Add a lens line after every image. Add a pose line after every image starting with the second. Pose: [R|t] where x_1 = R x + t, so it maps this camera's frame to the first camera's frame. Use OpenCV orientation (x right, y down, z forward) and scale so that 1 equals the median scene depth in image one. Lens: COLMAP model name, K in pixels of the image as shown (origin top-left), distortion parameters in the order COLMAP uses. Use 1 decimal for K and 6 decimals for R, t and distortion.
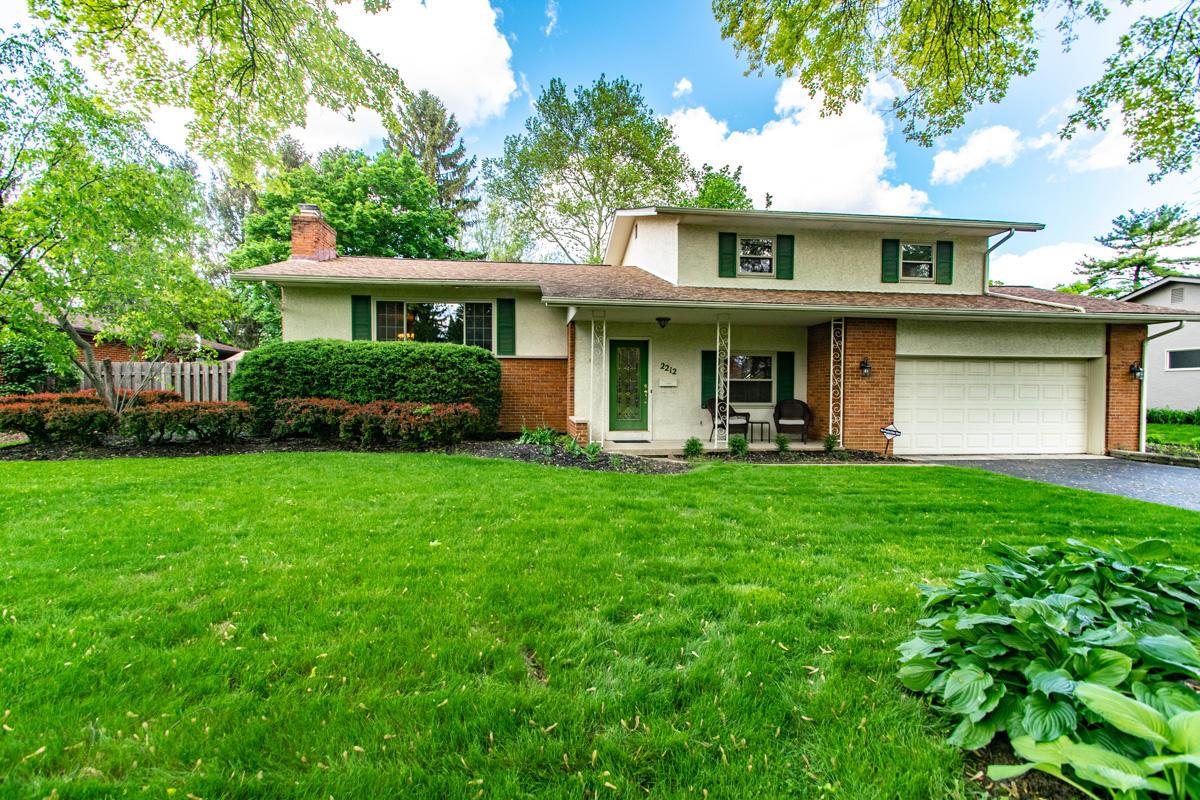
lens RADIAL K [[527.5, 0, 594.9], [0, 527.5, 399.1], [0, 0, 1]] dist [0.000872, 0.000885]
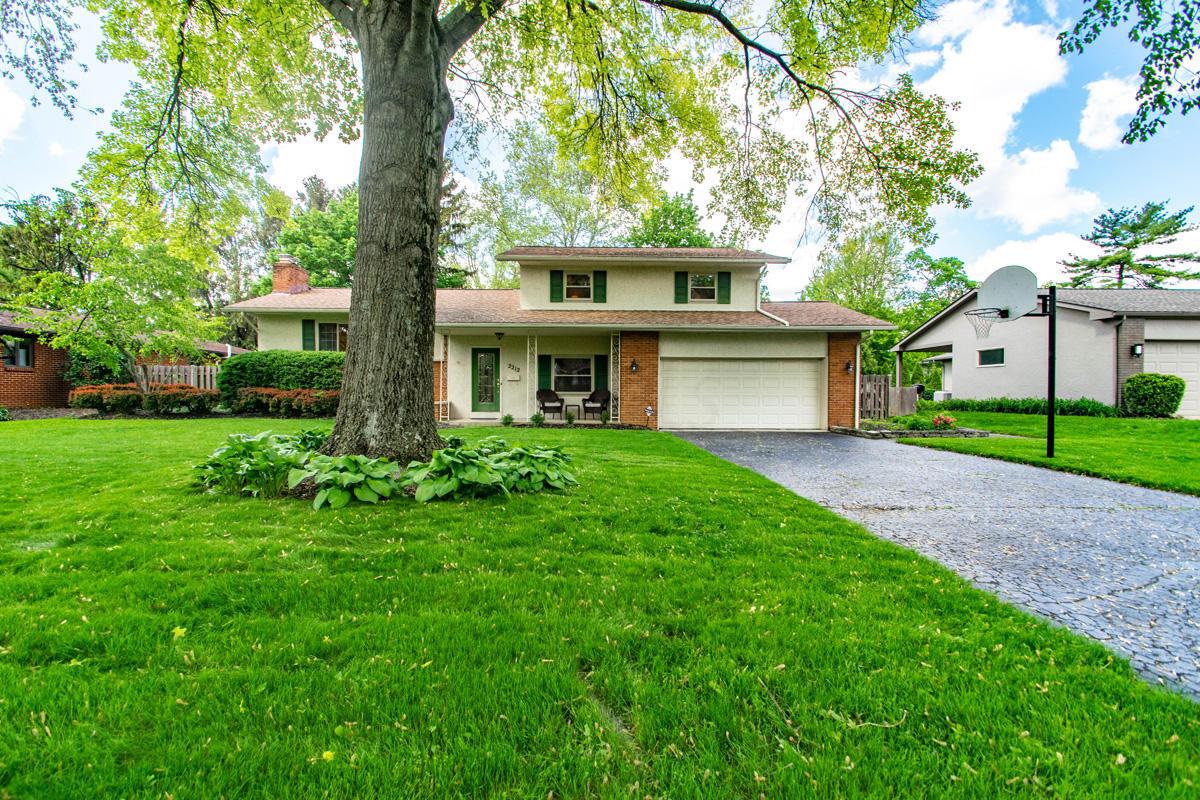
lens RADIAL K [[527.5, 0, 592.0], [0, 527.5, 397.9], [0, 0, 1]] dist [0.000872, 0.000885]
pose [[0.995486, -0.001659, -0.094895, 0.483677], [0.001106, 0.999982, -0.005884, 0.031239], [0.094903, 0.005753, 0.995470, -0.388760]]
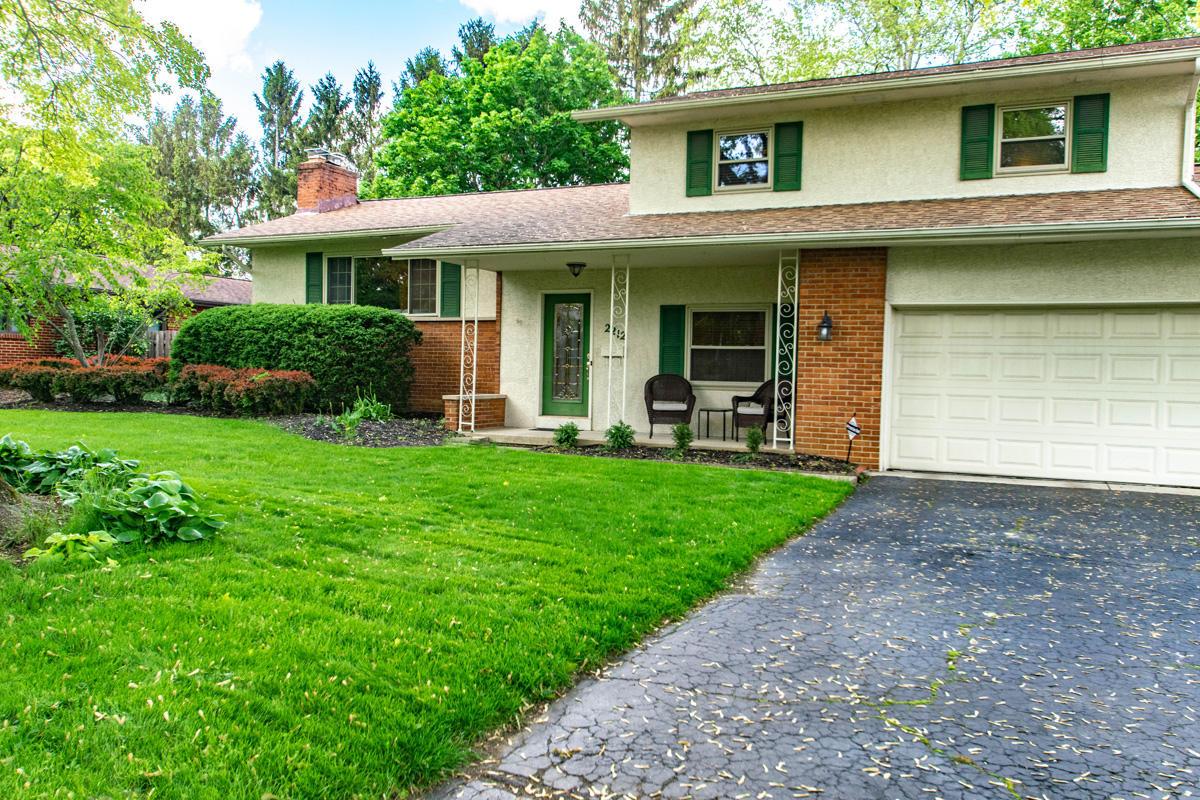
lens RADIAL K [[940.5, 0, 594.6], [0, 940.5, 402.2], [0, 0, 1]] dist [0.000084, -0.005746]
pose [[0.855698, 0.028050, -0.516715, 0.781487], [-0.023093, 0.999605, 0.016021, 0.018117], [0.516960, -0.001776, 0.856008, -0.107724]]
